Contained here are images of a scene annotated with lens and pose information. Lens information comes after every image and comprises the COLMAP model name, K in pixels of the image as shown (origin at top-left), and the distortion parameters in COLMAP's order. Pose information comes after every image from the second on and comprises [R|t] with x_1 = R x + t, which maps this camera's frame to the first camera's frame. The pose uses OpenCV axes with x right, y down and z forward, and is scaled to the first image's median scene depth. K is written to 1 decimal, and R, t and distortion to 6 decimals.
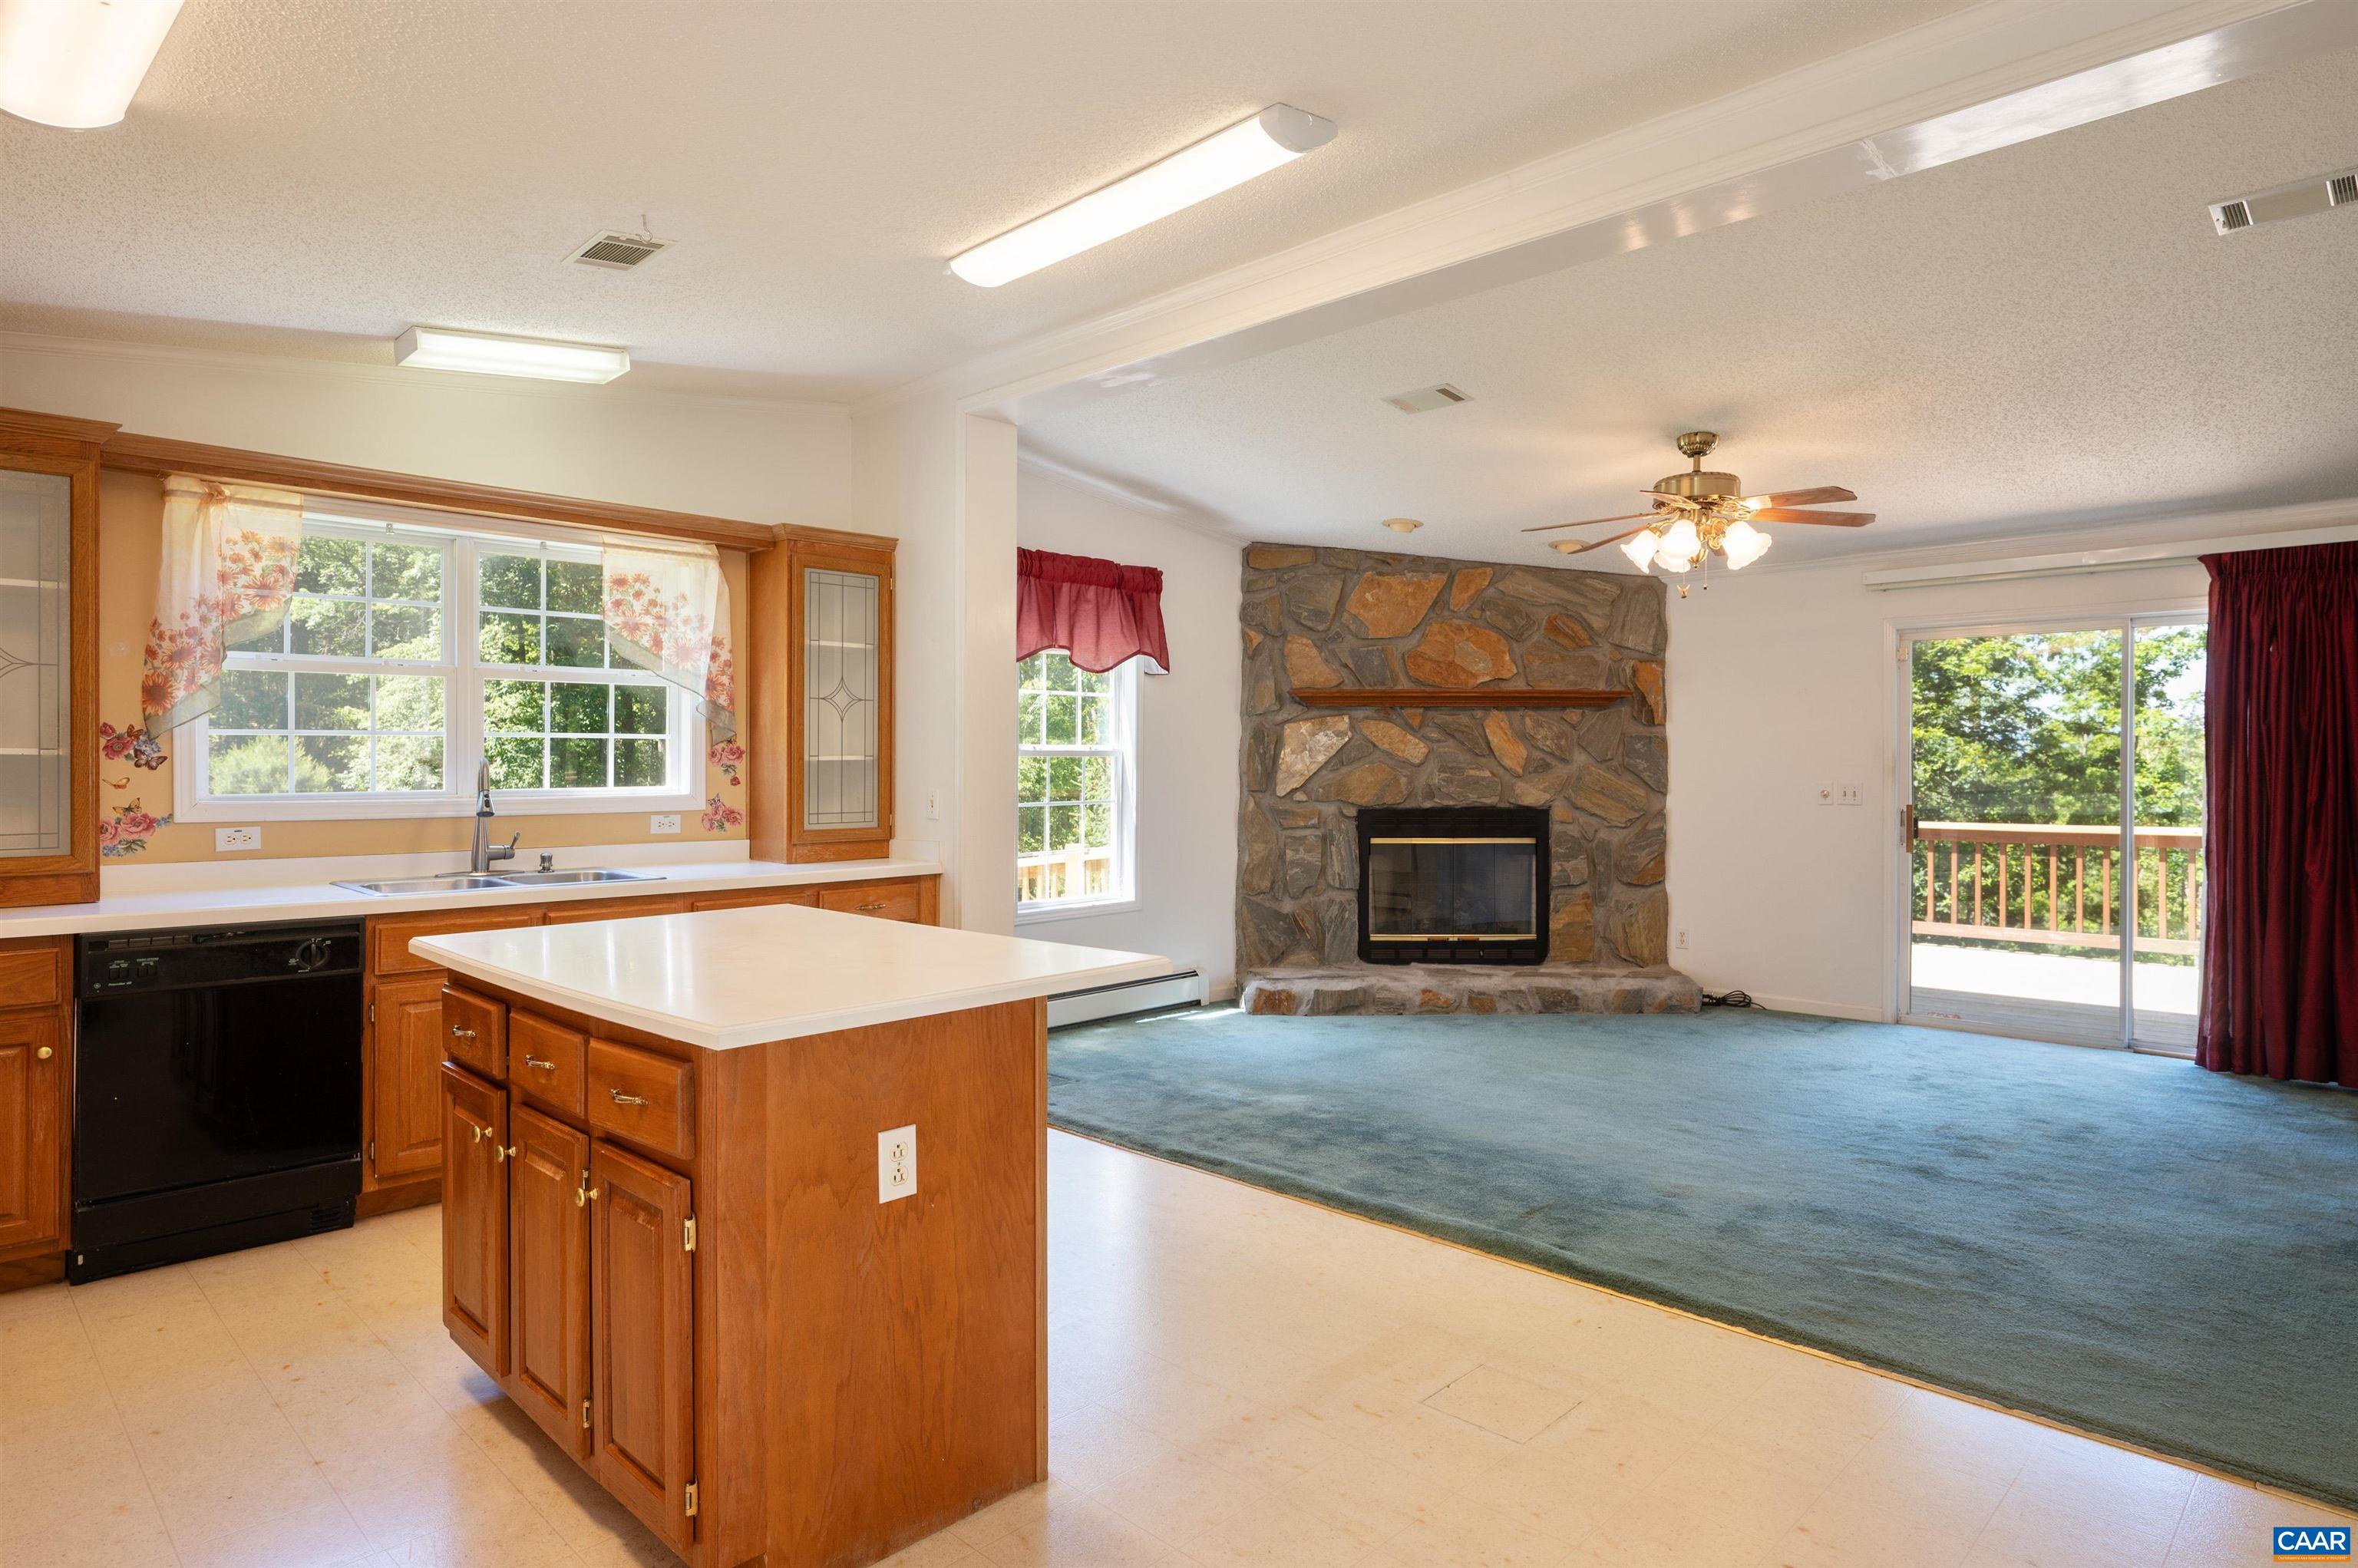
lens RADIAL K [[1310.9, 0, 1179.0], [0, 1310.9, 784.0], [0, 0, 1]] dist [0.011285, -0.001266]
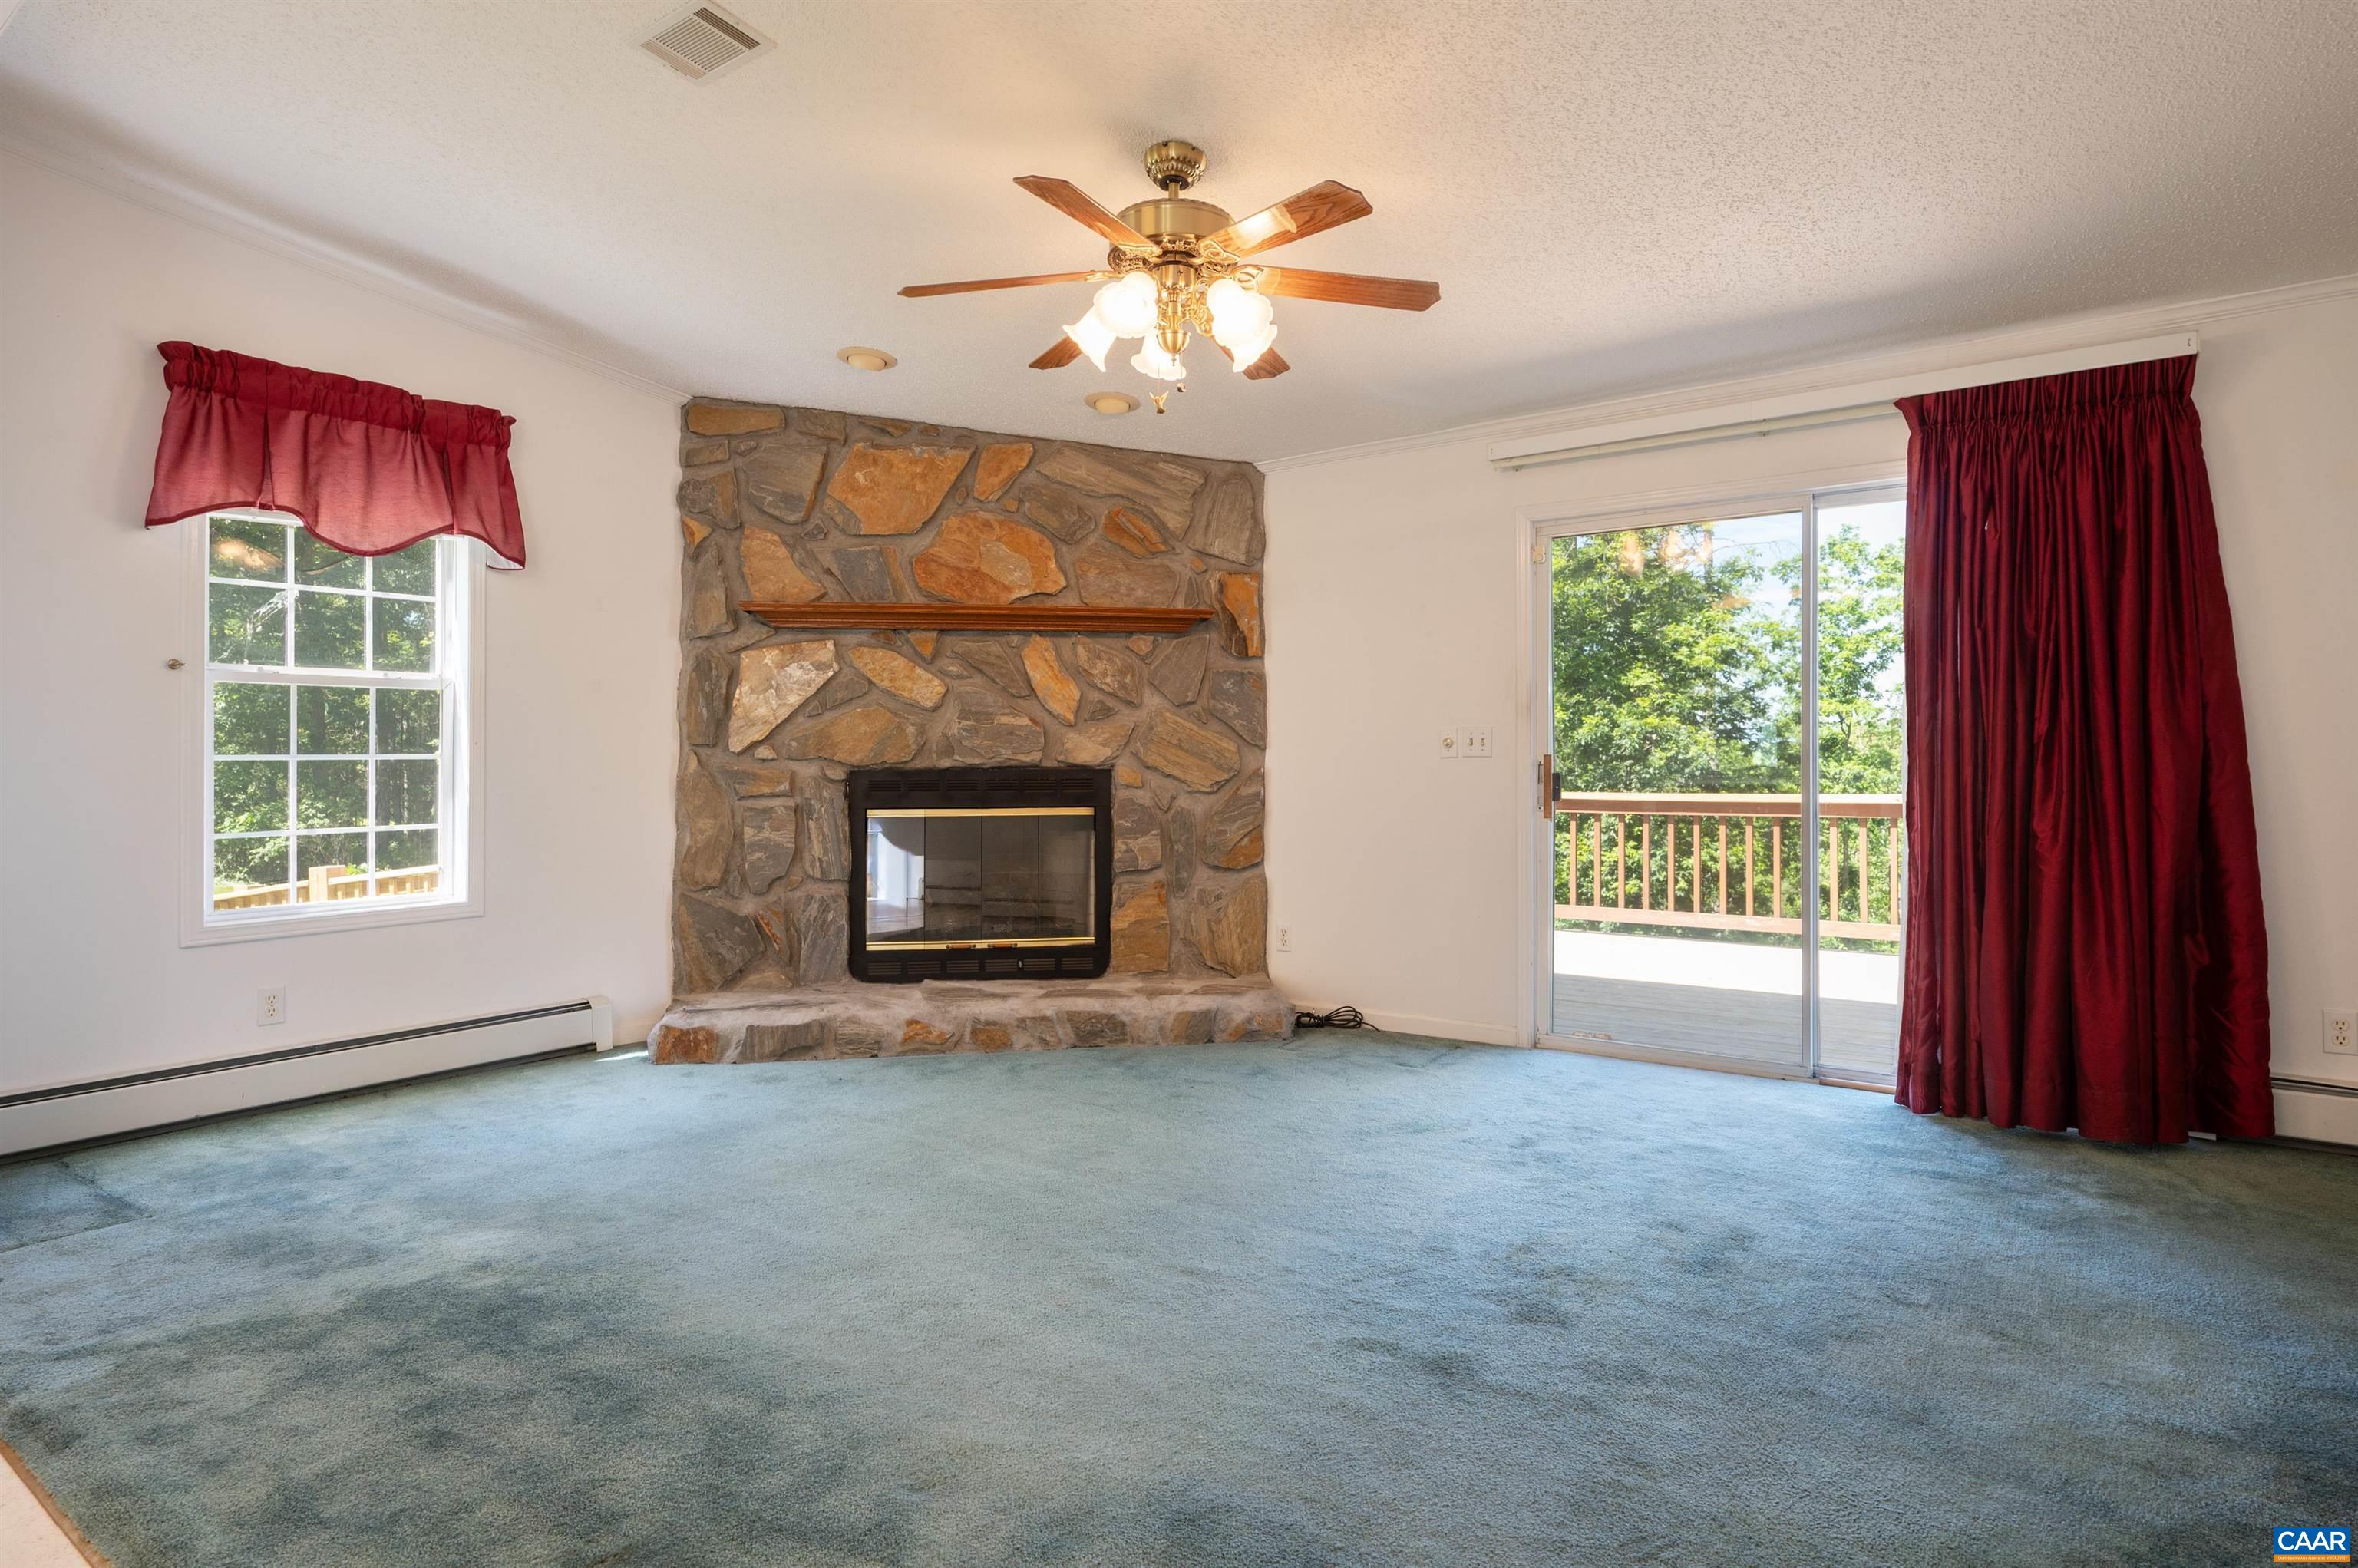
lens RADIAL K [[1252.4, 0, 1179.0], [0, 1252.4, 784.0], [0, 0, 1]] dist [0.002501, -0.002235]
pose [[0.991006, -0.005644, 0.133698, 0.226134], [0.005713, 0.999984, -0.000131, 0.028120], [-0.133695, 0.000894, 0.991022, 0.289519]]
